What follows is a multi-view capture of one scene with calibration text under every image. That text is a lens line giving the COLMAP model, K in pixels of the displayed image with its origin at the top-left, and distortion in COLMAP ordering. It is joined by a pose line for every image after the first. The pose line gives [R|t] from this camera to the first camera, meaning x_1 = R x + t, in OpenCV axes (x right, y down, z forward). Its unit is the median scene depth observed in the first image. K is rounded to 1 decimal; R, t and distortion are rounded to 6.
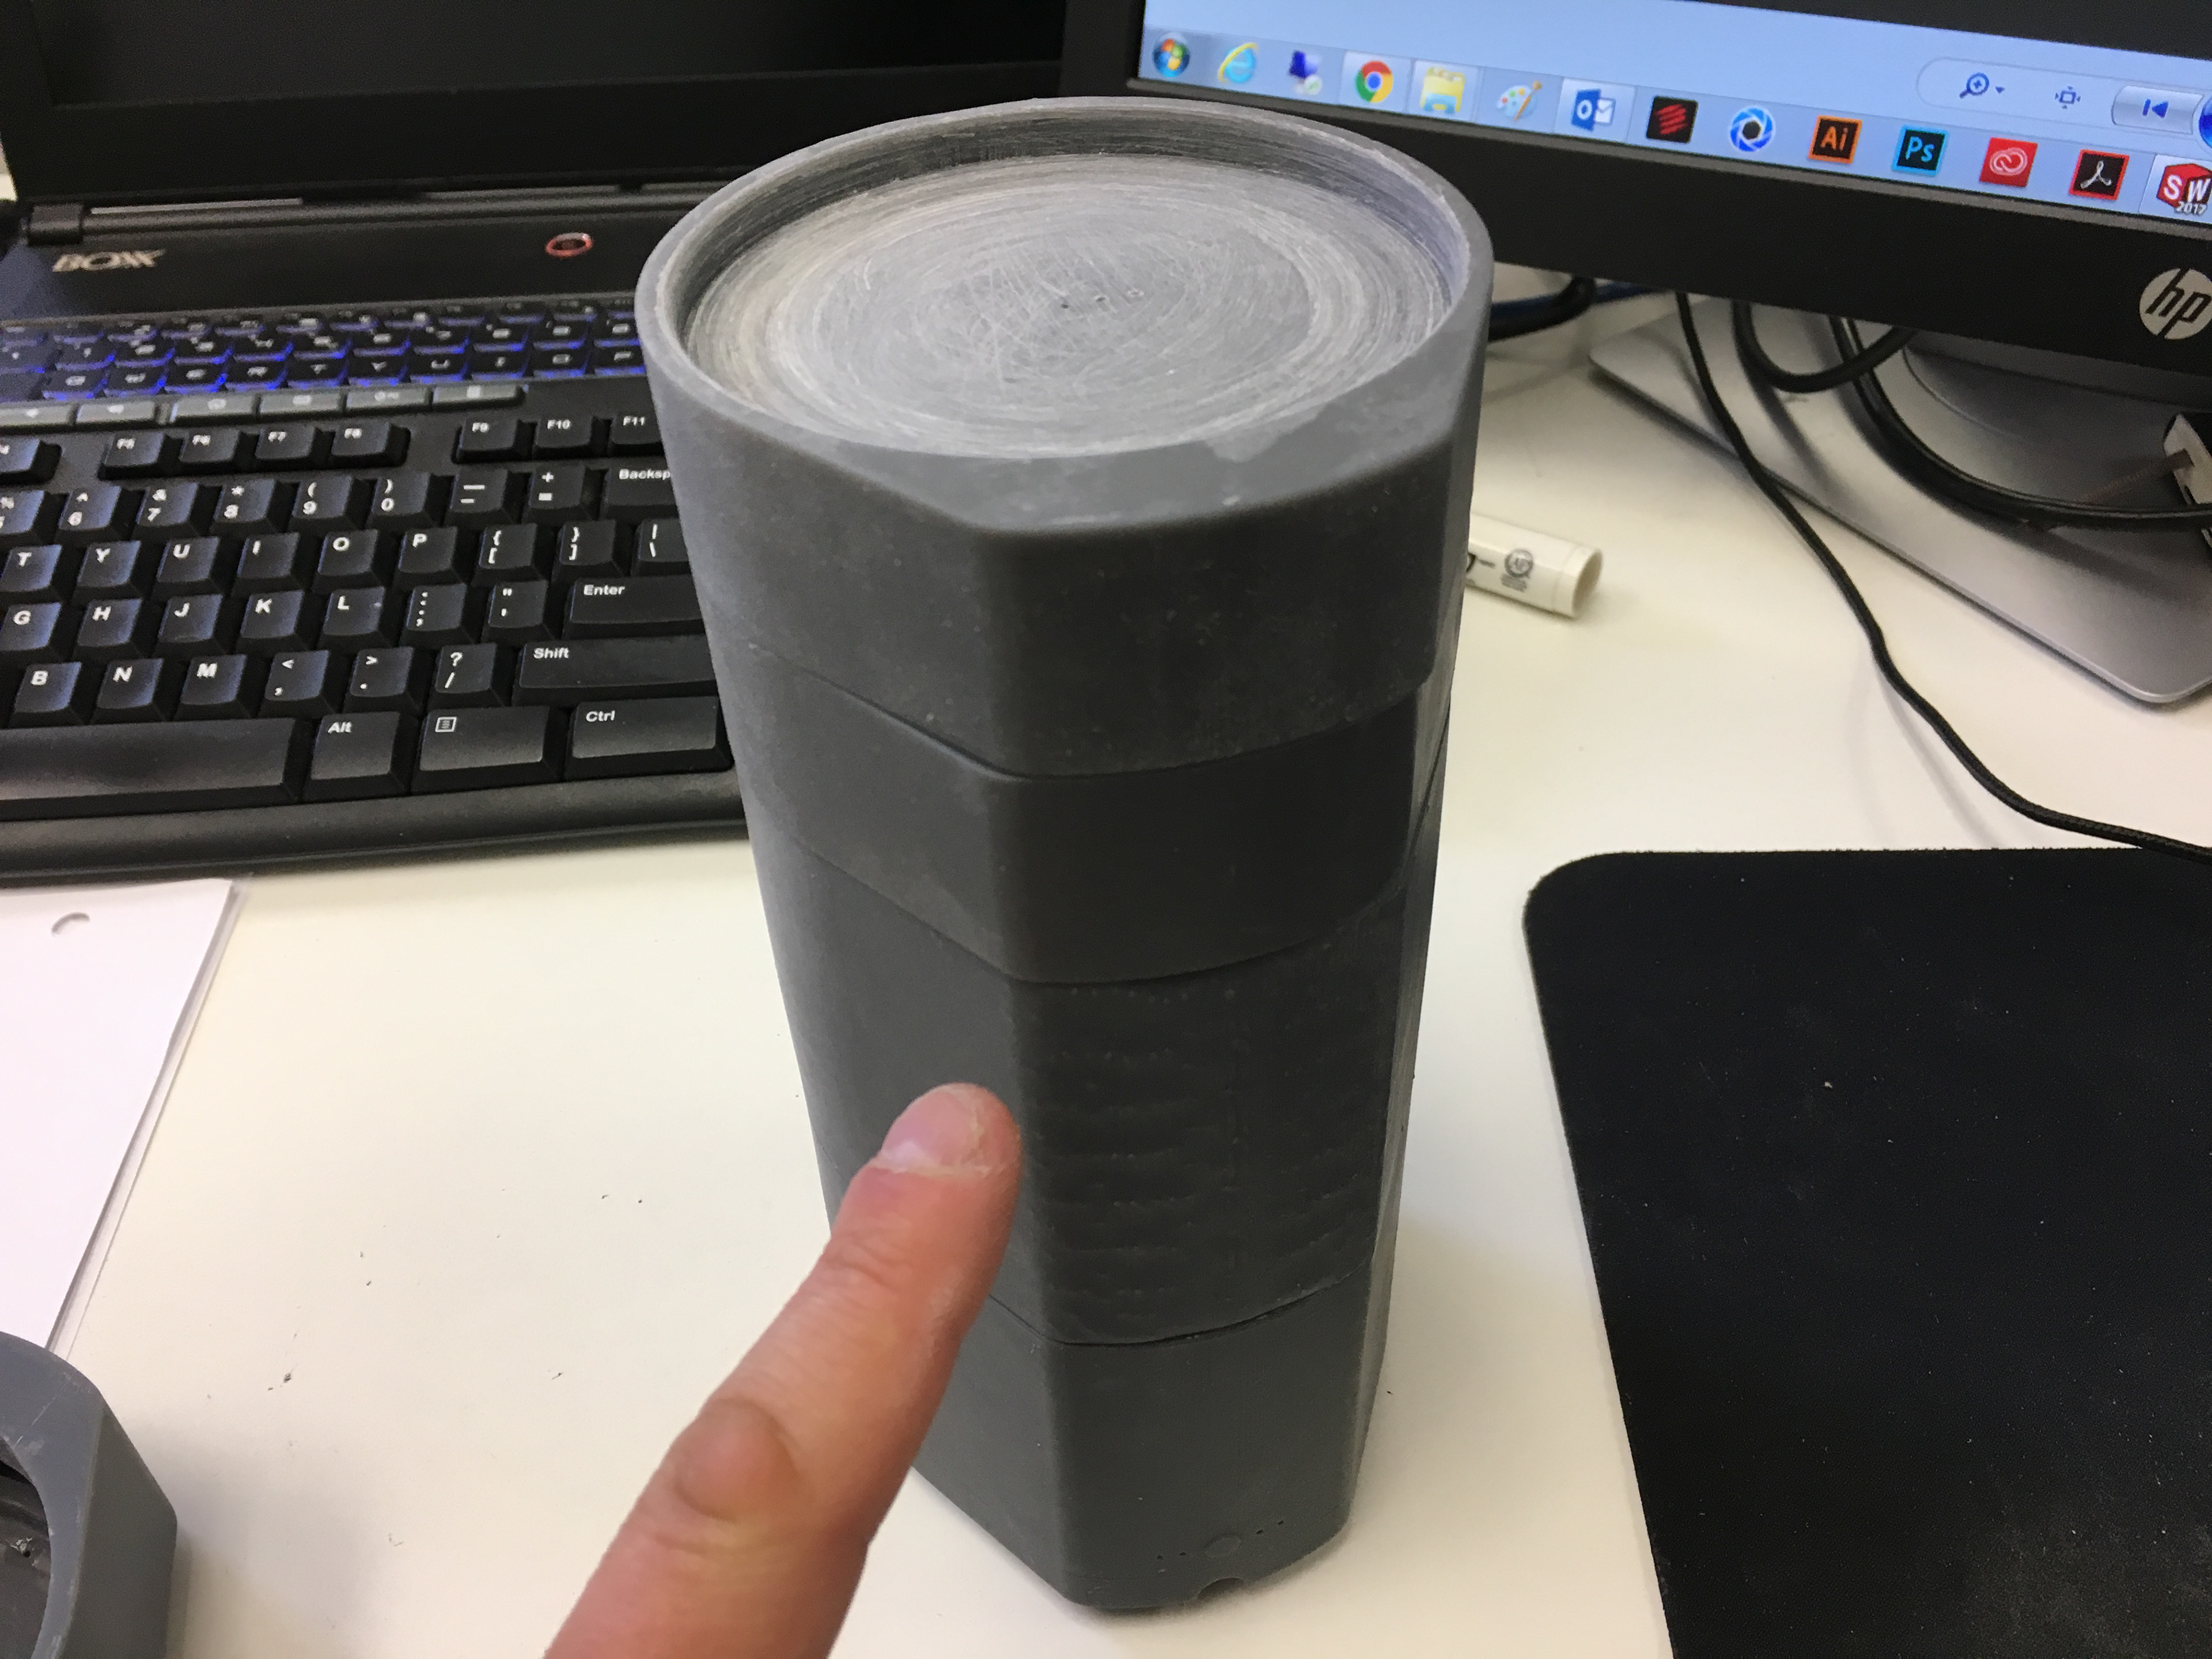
lens RADIAL K [[1922.8, 0, 1106.0], [0, 1922.8, 829.5], [0, 0, 1]] dist [0.091436, -0.148483]
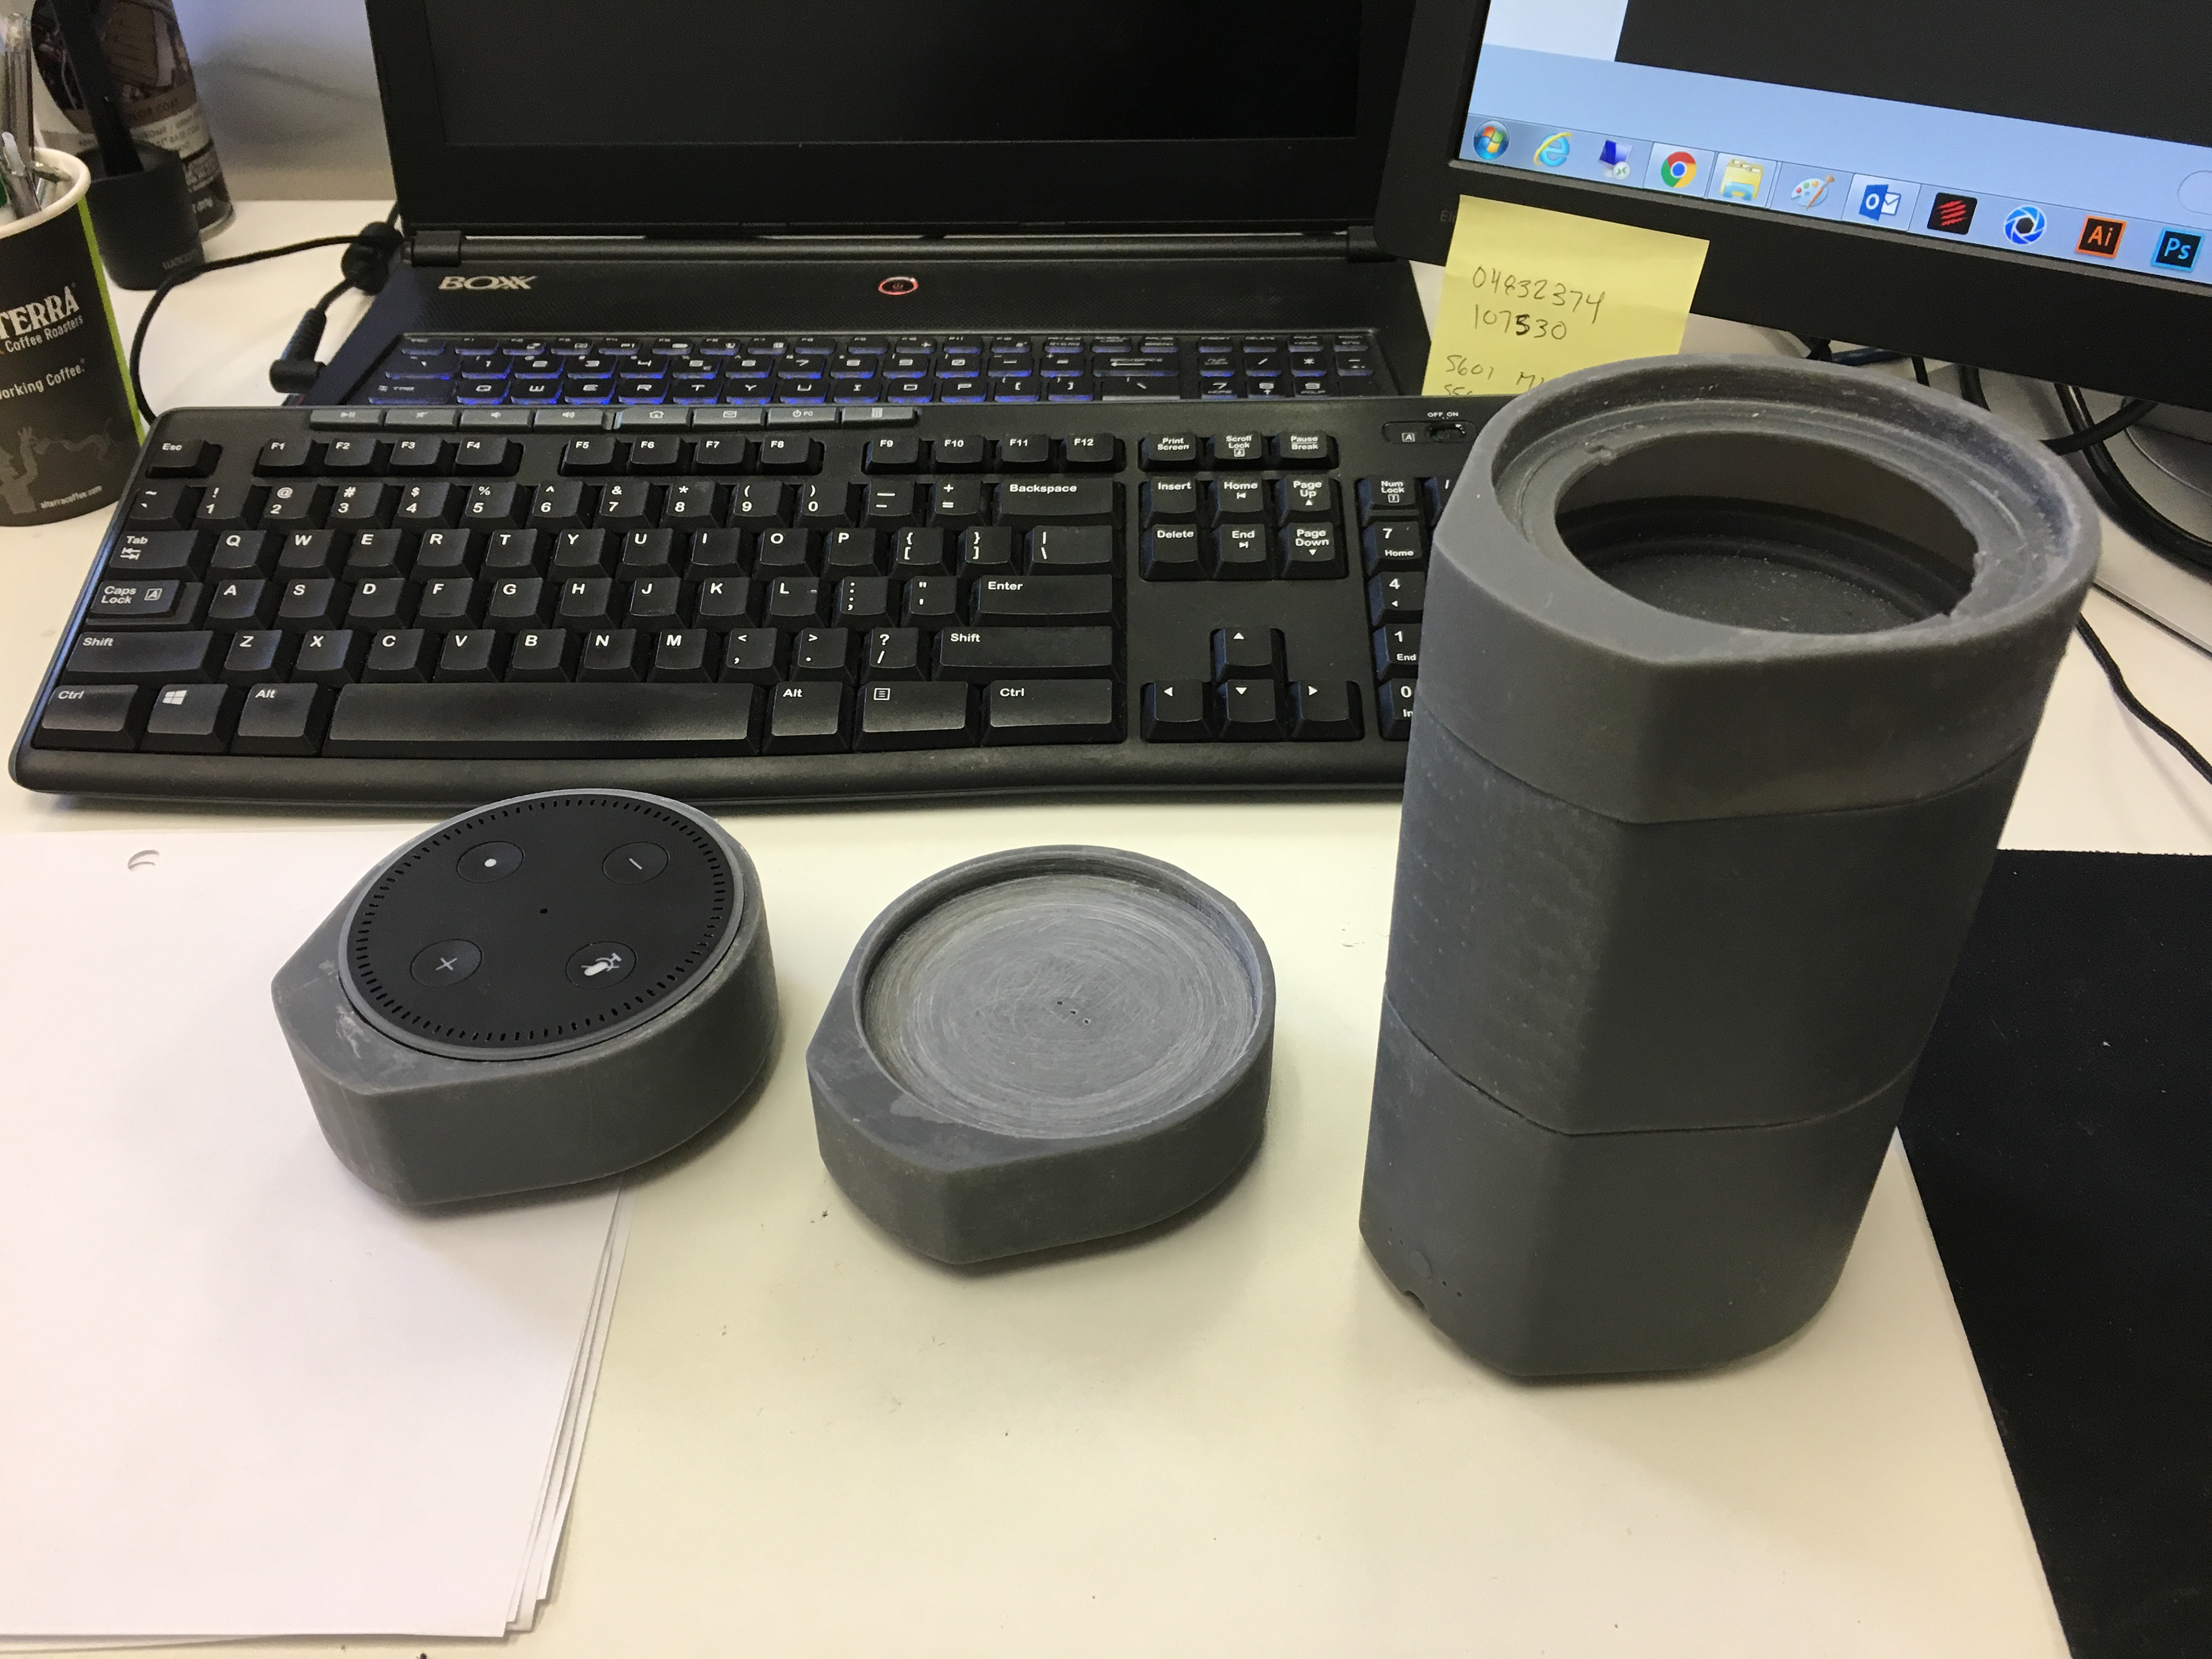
lens RADIAL K [[1919.1, 0, 1104.9], [0, 1919.1, 825.6], [0, 0, 1]] dist [0.092787, -0.140456]
pose [[0.998799, 0.043654, -0.022248, -0.161623], [-0.044183, 0.998739, -0.023855, 0.043026], [0.021179, 0.024810, 0.999468, -0.142003]]
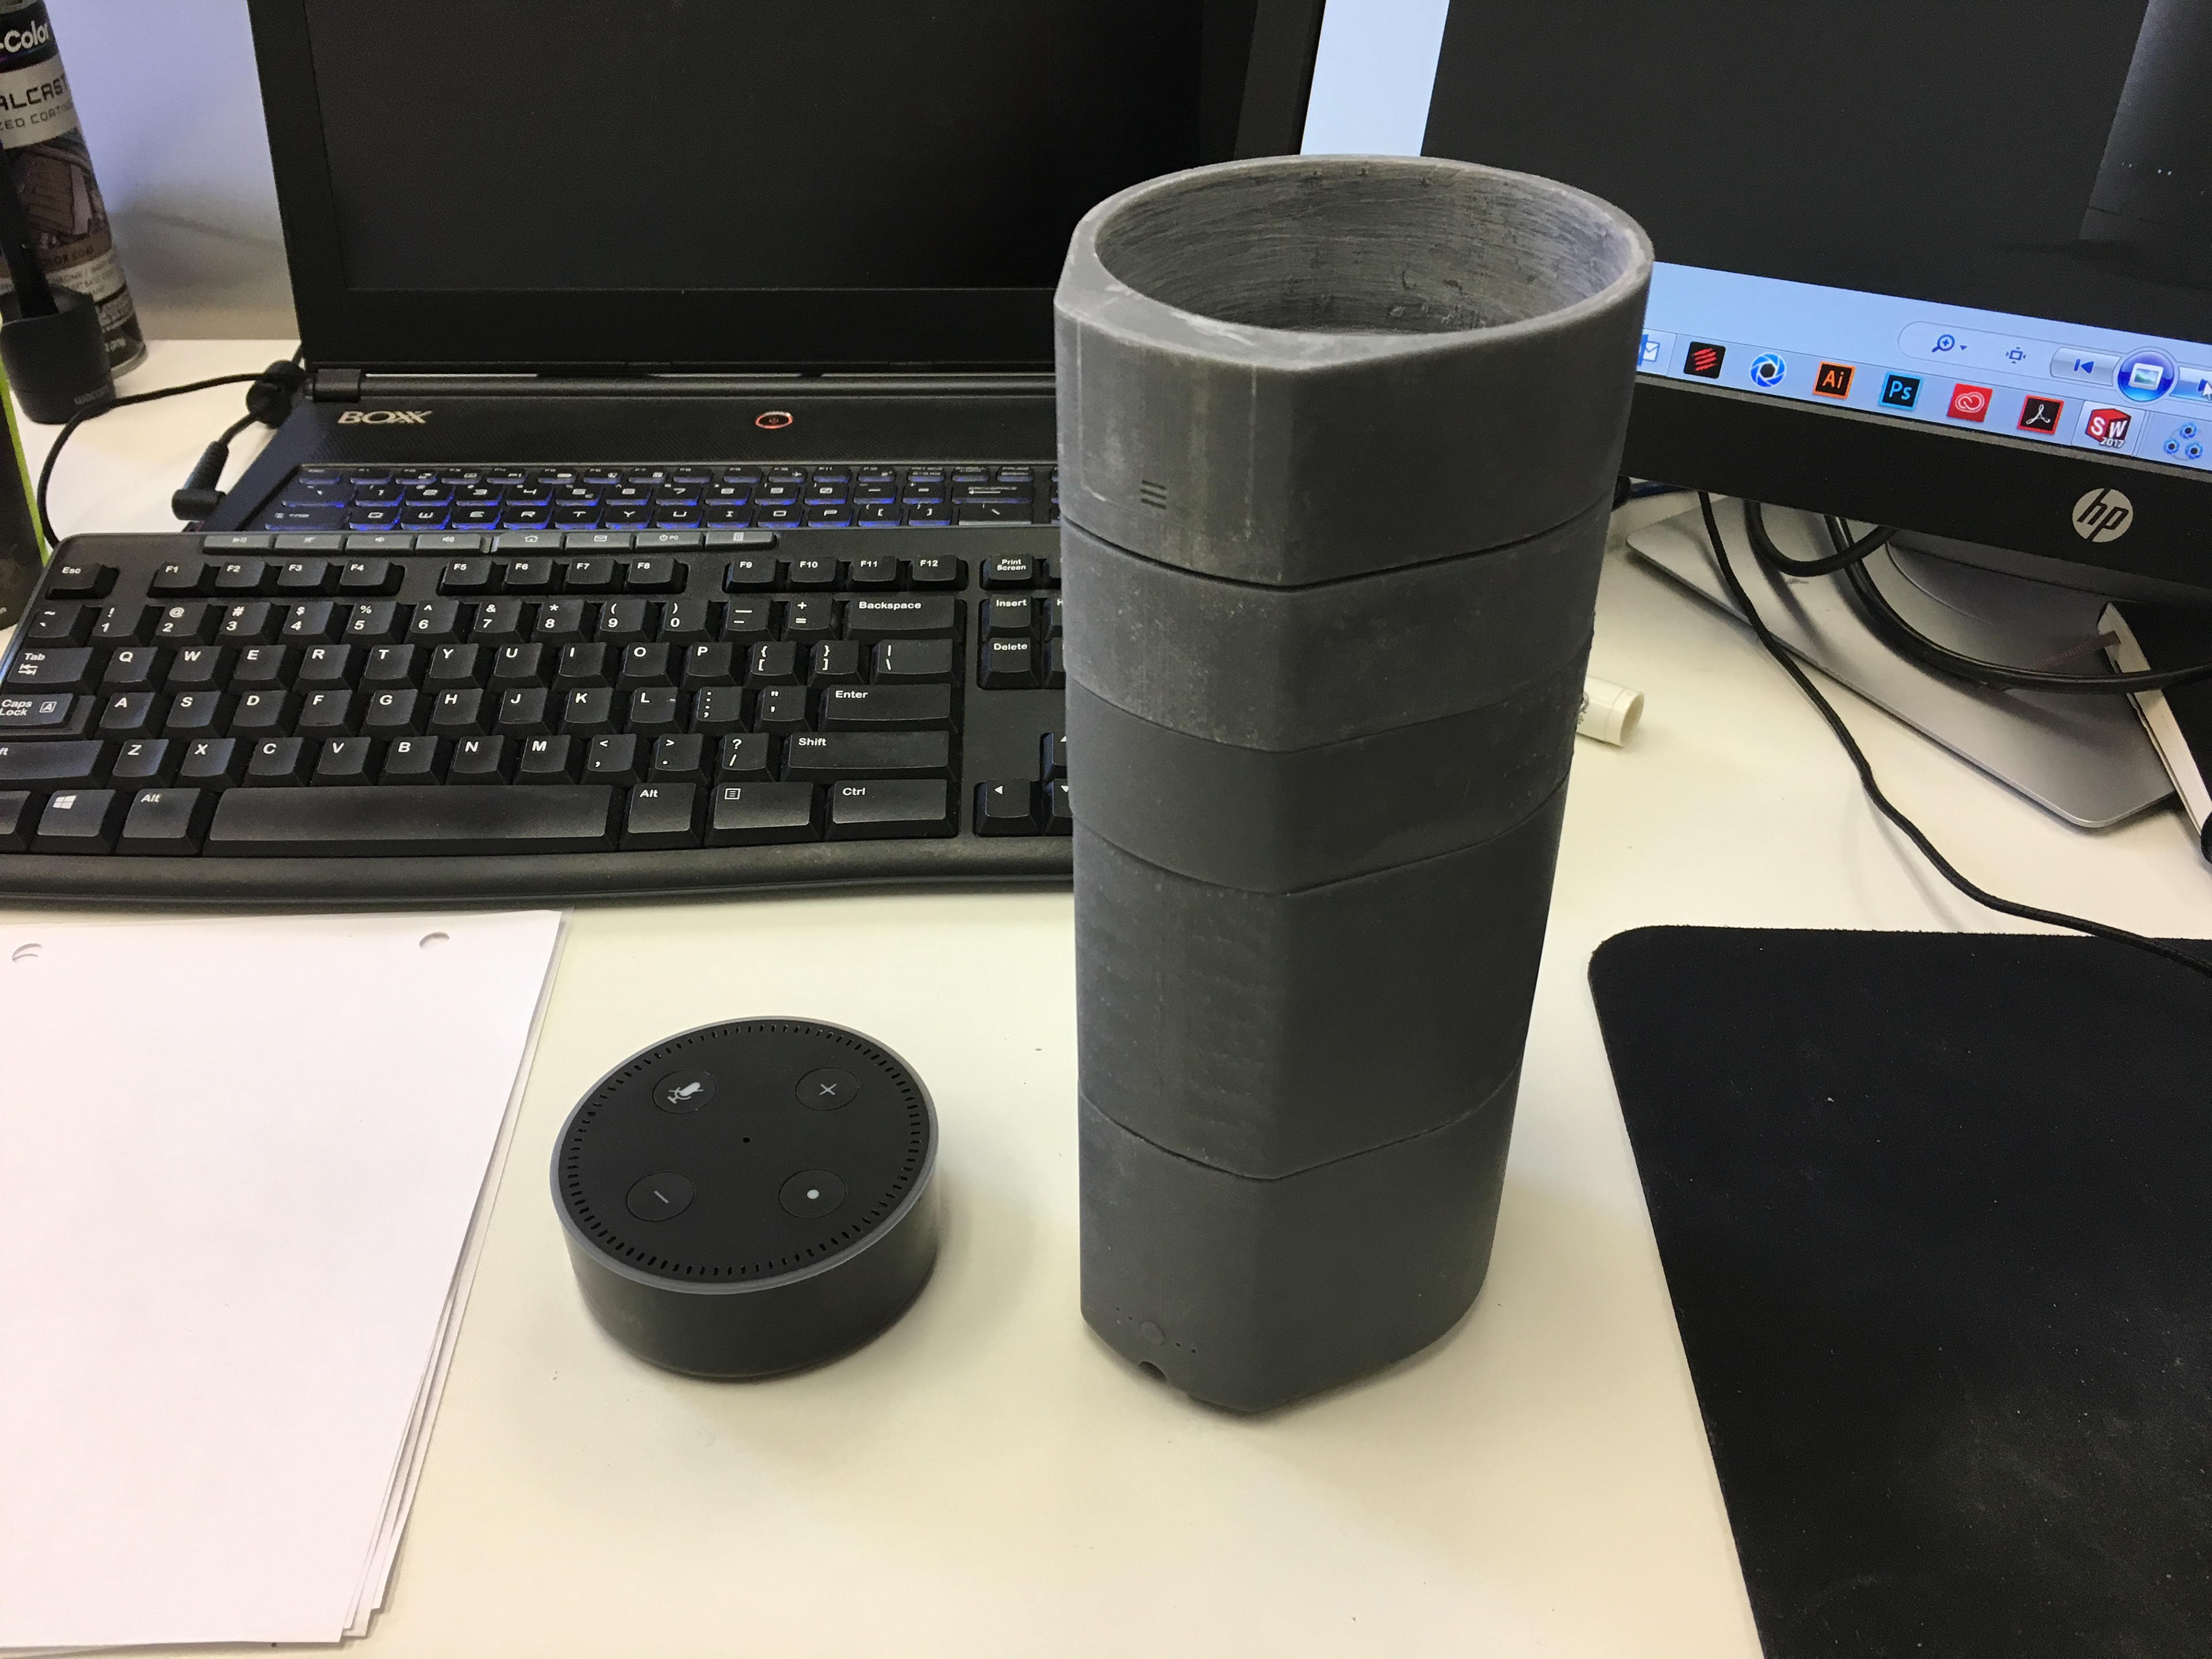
lens RADIAL K [[1919.1, 0, 1104.9], [0, 1919.1, 825.6], [0, 0, 1]] dist [0.092787, -0.140456]
pose [[0.999343, 0.035642, 0.006498, -0.096500], [-0.034942, 0.995585, -0.087115, 0.061516], [-0.009574, 0.086831, 0.996177, -0.228113]]
